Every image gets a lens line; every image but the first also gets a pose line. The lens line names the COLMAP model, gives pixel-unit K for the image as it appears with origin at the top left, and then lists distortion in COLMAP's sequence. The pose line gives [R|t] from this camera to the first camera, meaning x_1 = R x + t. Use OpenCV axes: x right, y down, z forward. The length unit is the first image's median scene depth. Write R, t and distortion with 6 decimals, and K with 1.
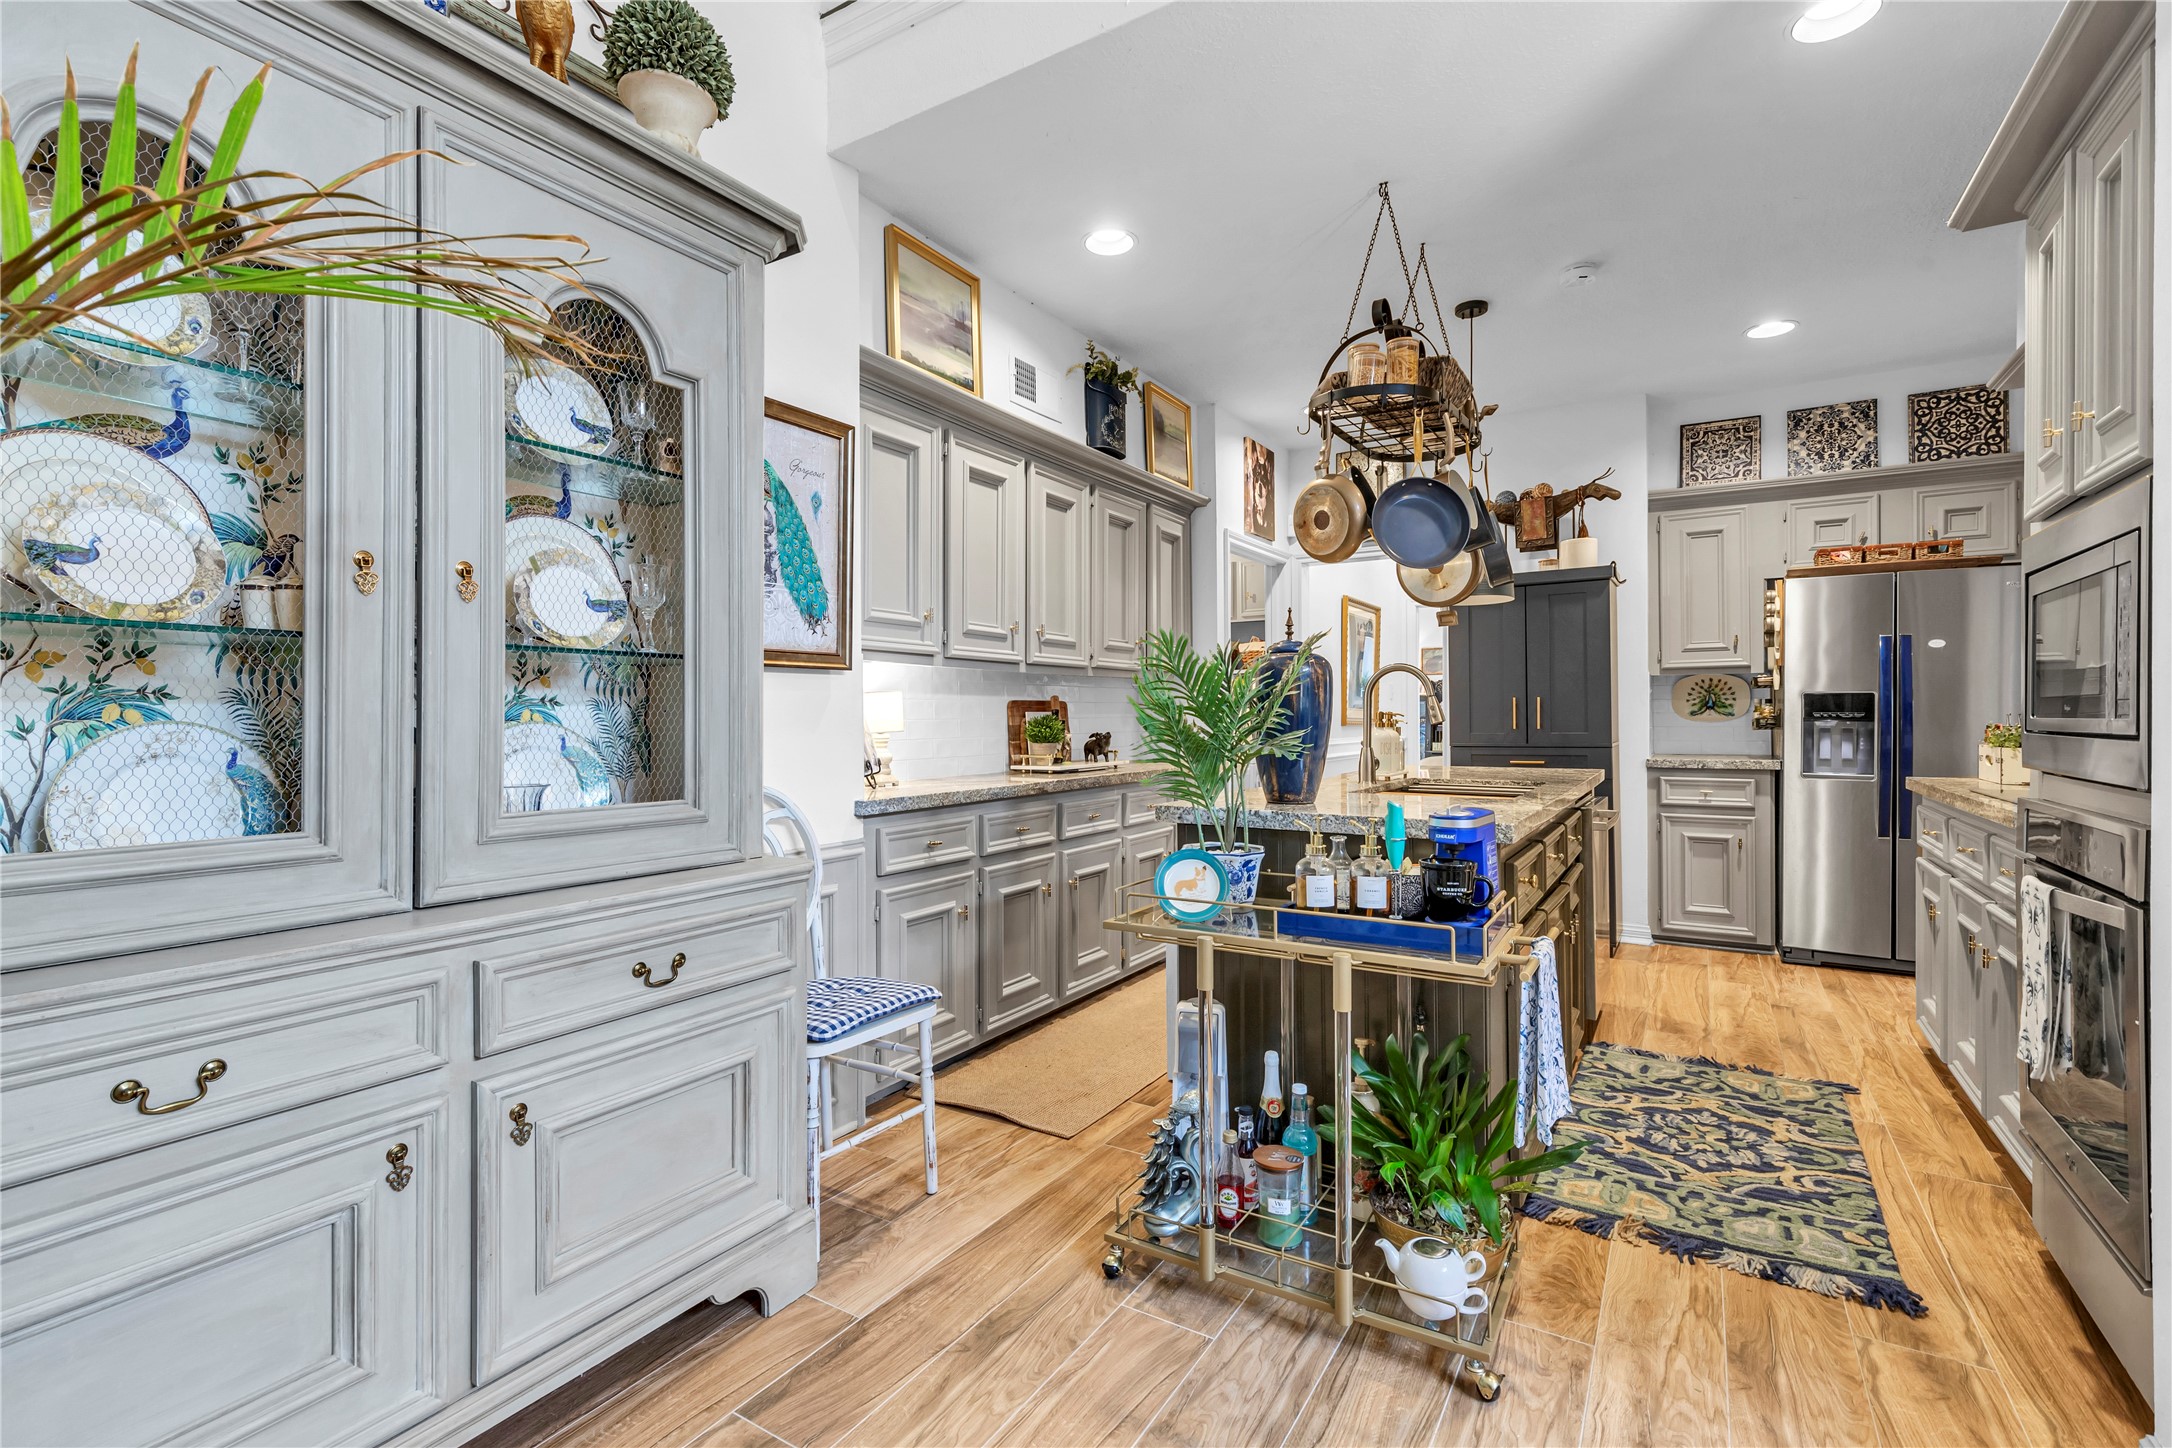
lens RADIAL K [[980.1, 0, 1094.0], [0, 980.1, 709.3], [0, 0, 1]] dist [0.005323, 0.000990]
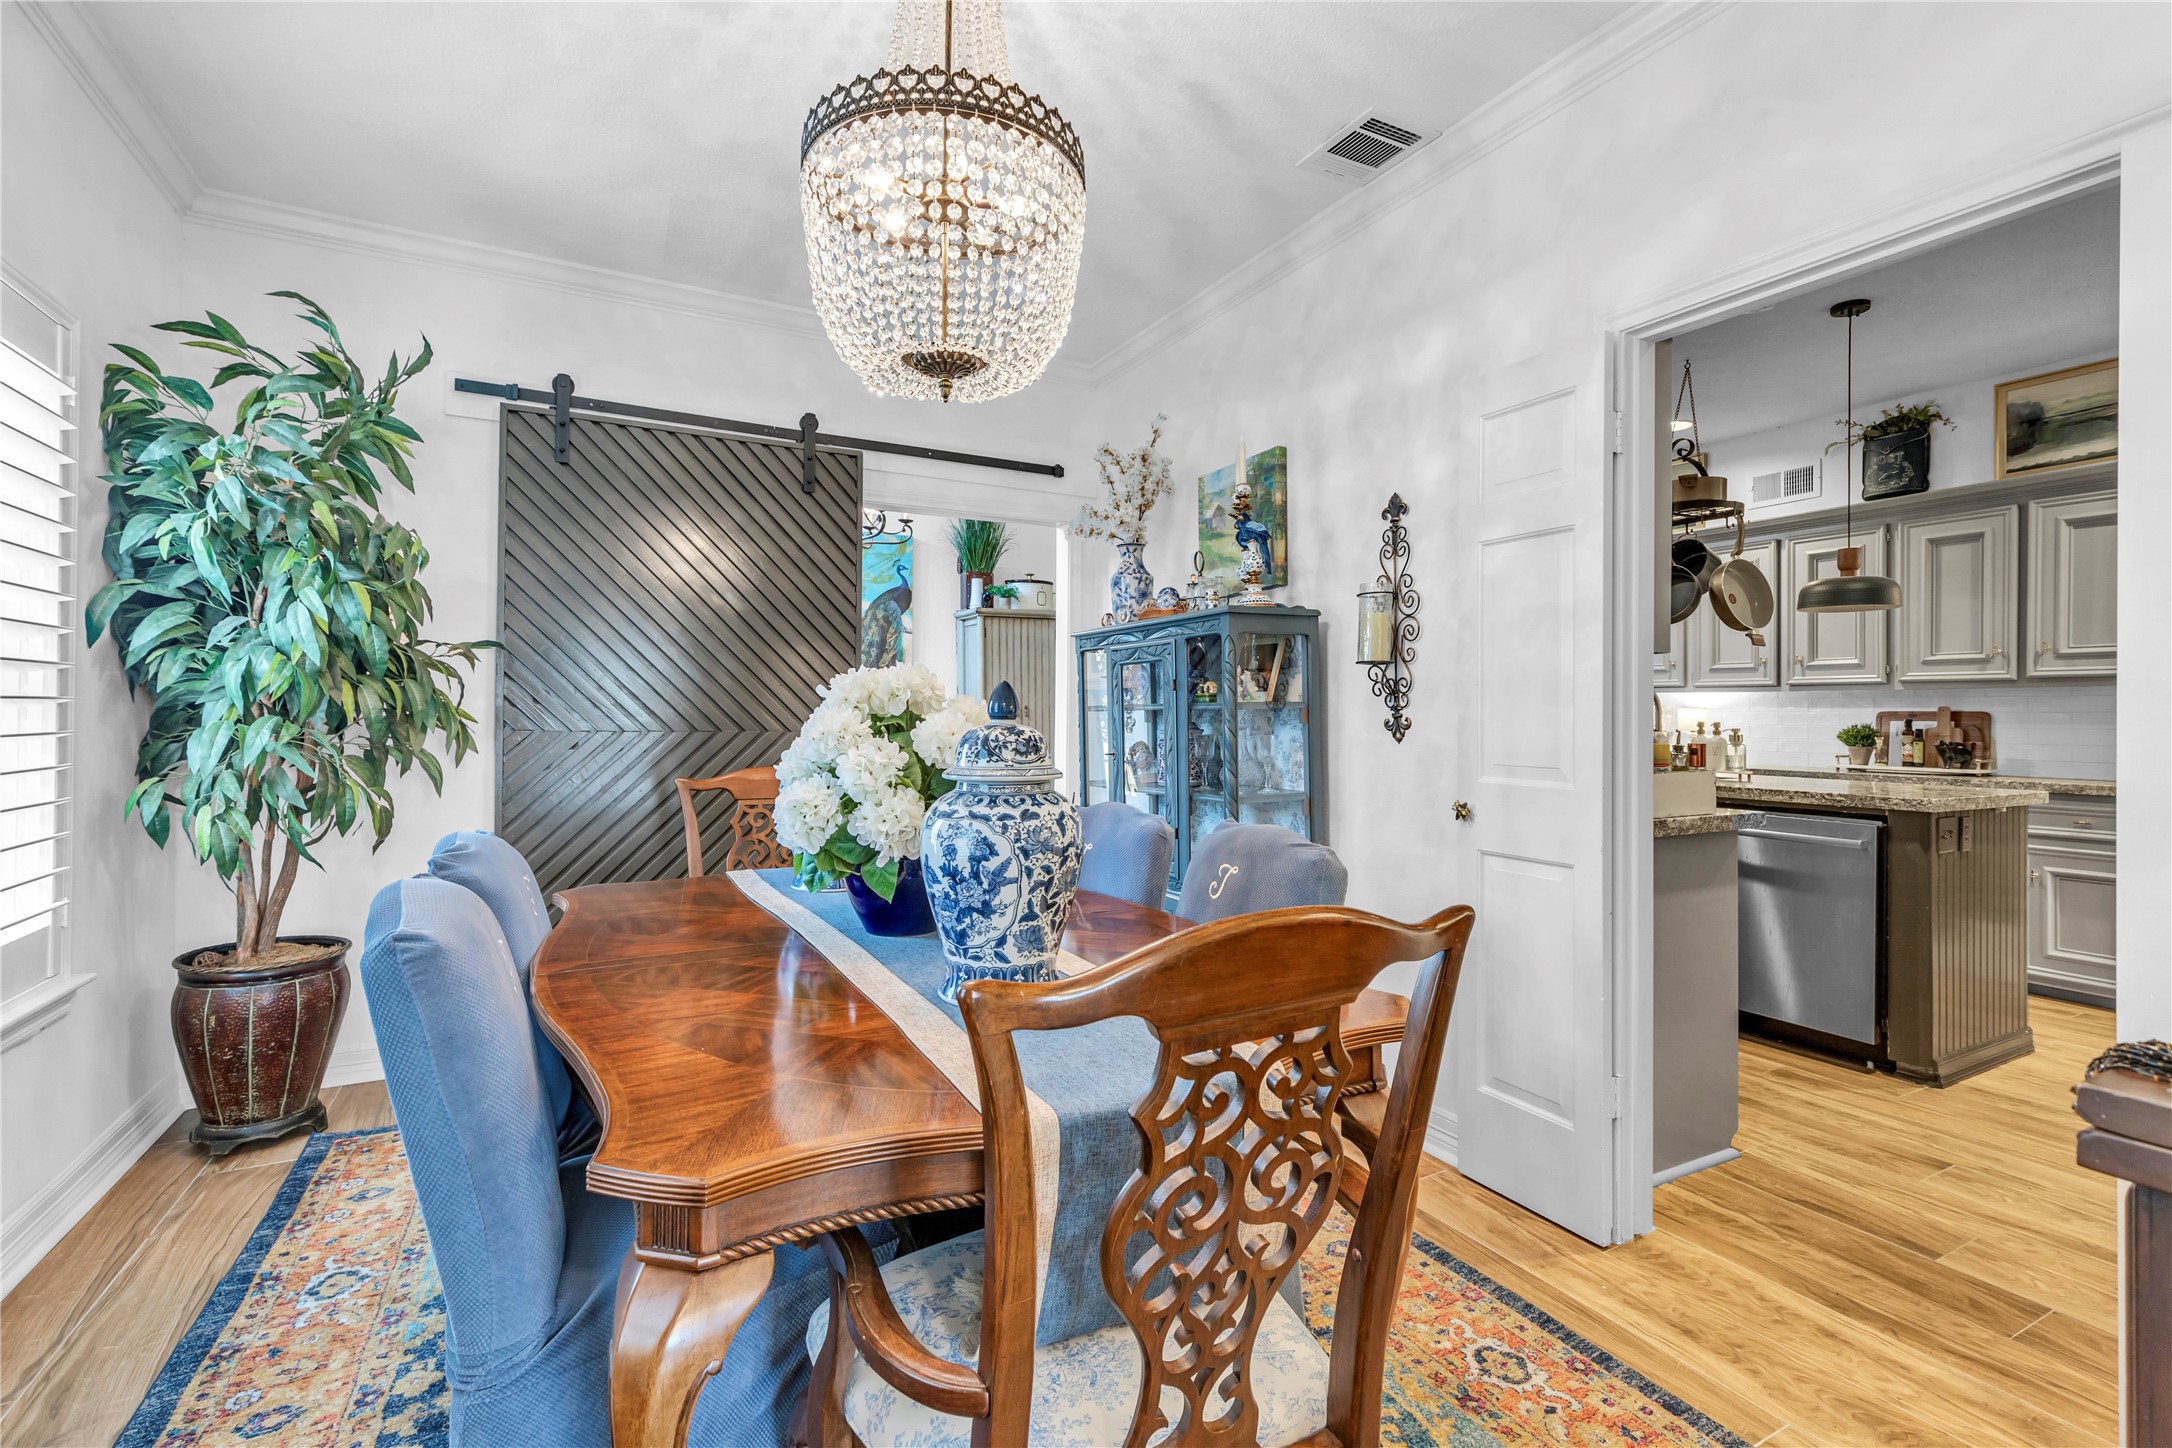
lens RADIAL K [[980.1, 0, 1094.0], [0, 980.1, 709.3], [0, 0, 1]] dist [0.005323, 0.000990]
pose [[-0.511236, -0.004736, -0.859428, 2.775283], [-0.002025, 0.999989, -0.004306, 0.000117], [0.859438, -0.000461, -0.511239, 1.320147]]
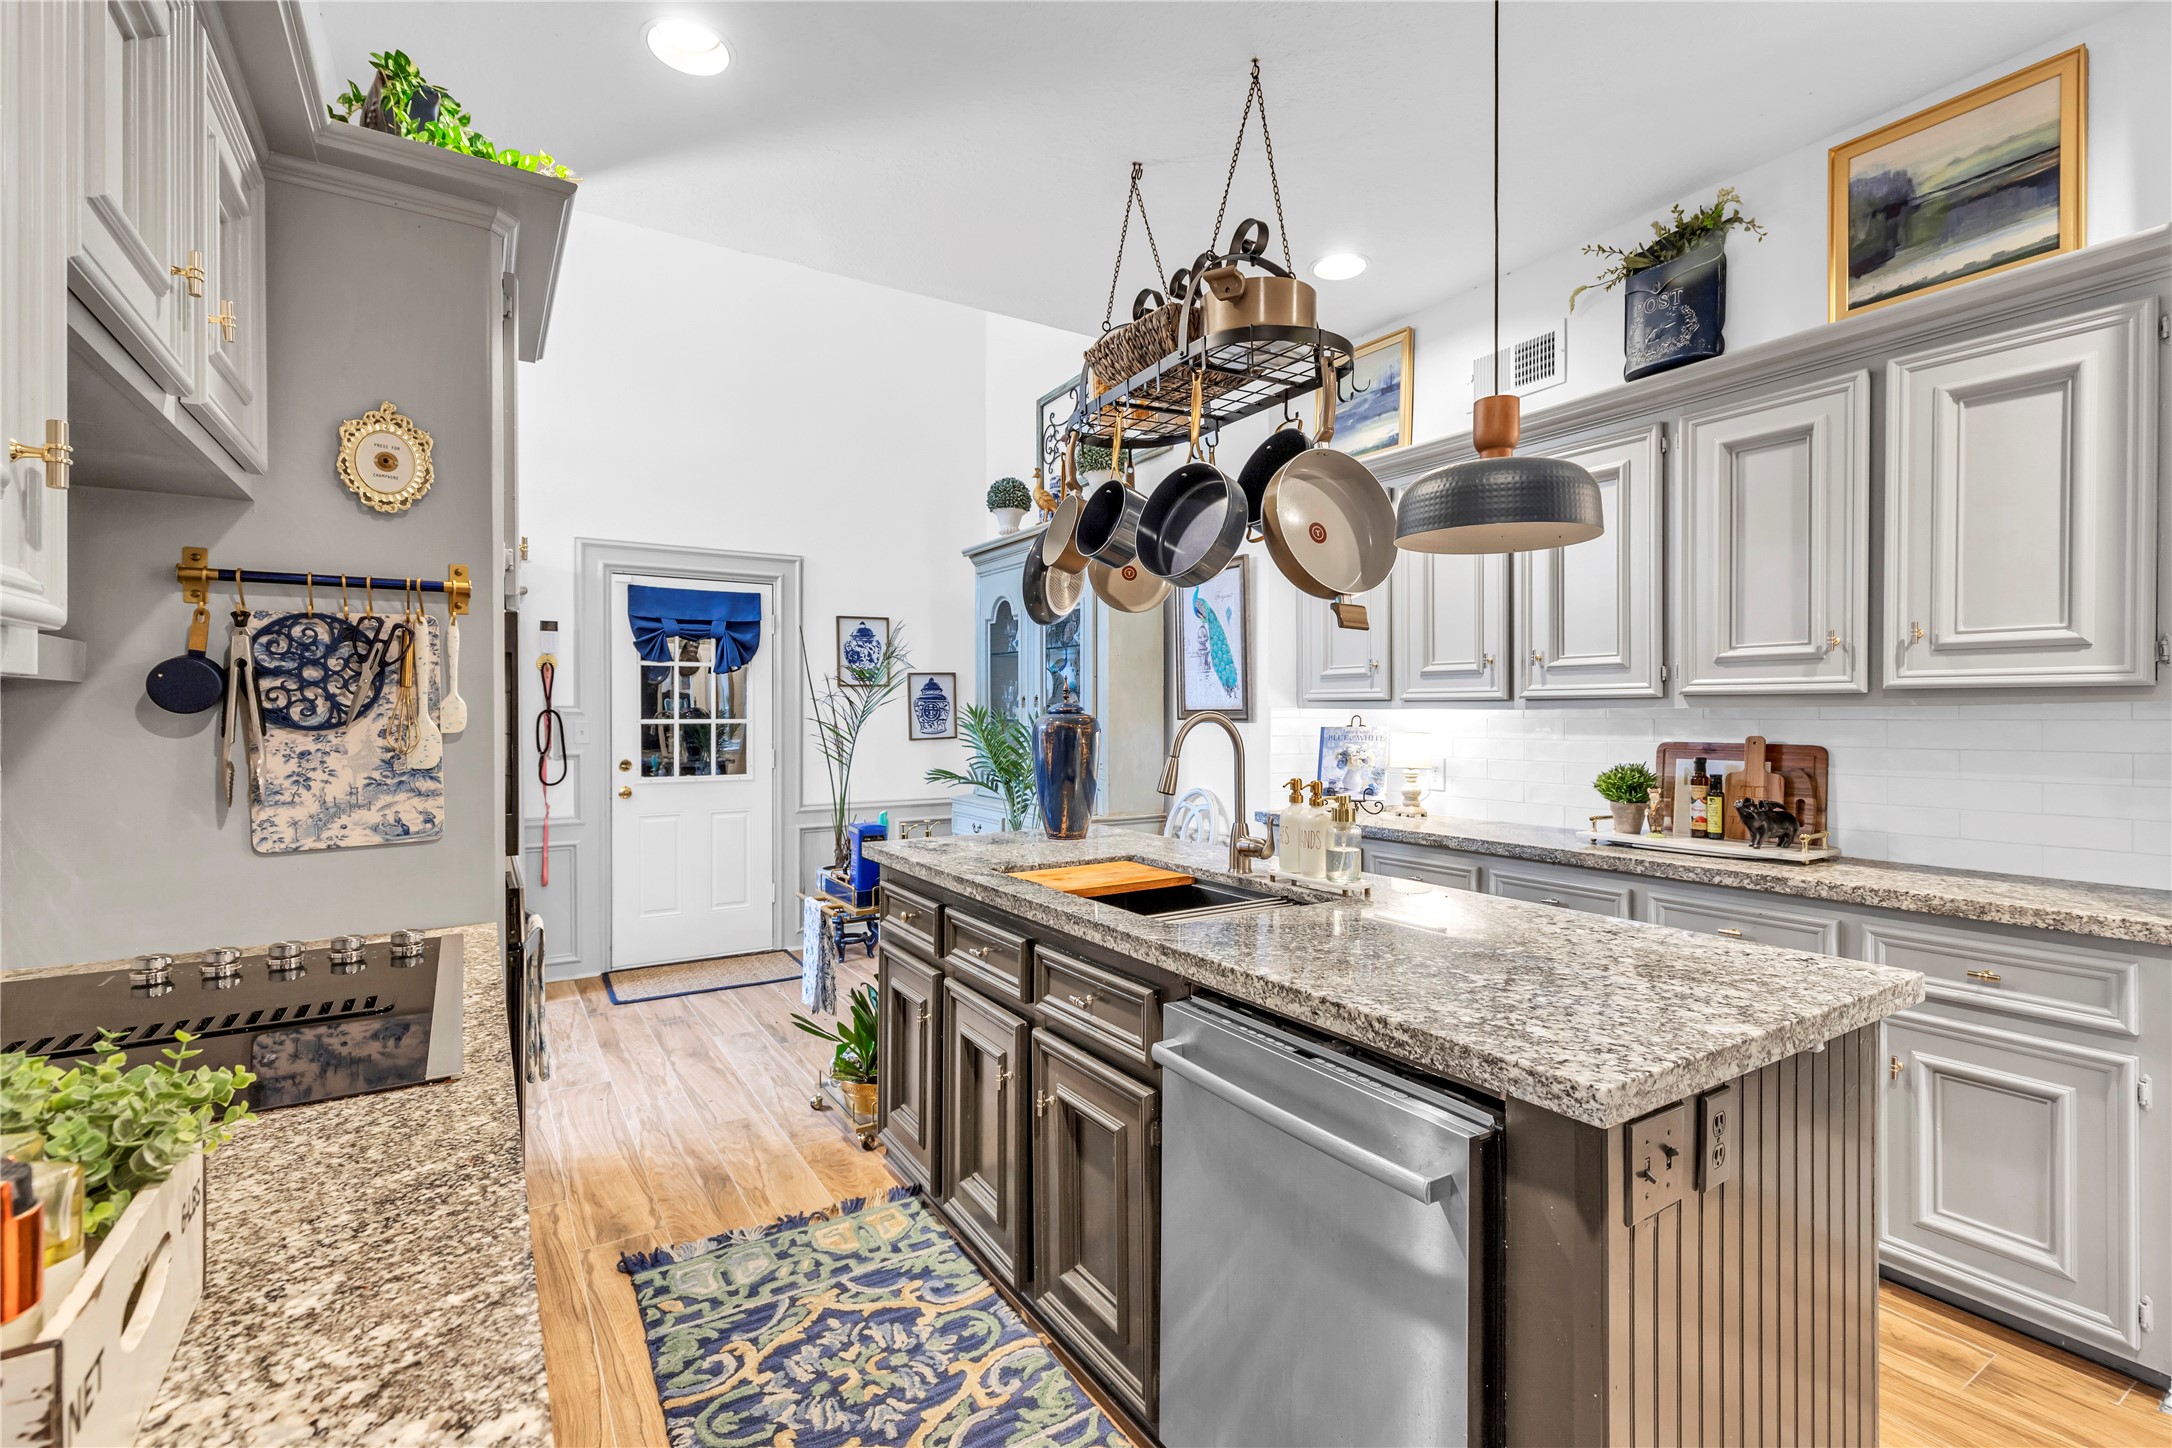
lens RADIAL K [[990.6, 0, 1097.1], [0, 990.6, 717.7], [0, 0, 1]] dist [0.003767, -0.000021]
pose [[-0.440331, 0.006551, -0.897811, 1.339212], [0.006129, 0.999972, 0.004291, -0.059234], [0.897814, -0.003613, -0.440359, 1.654286]]
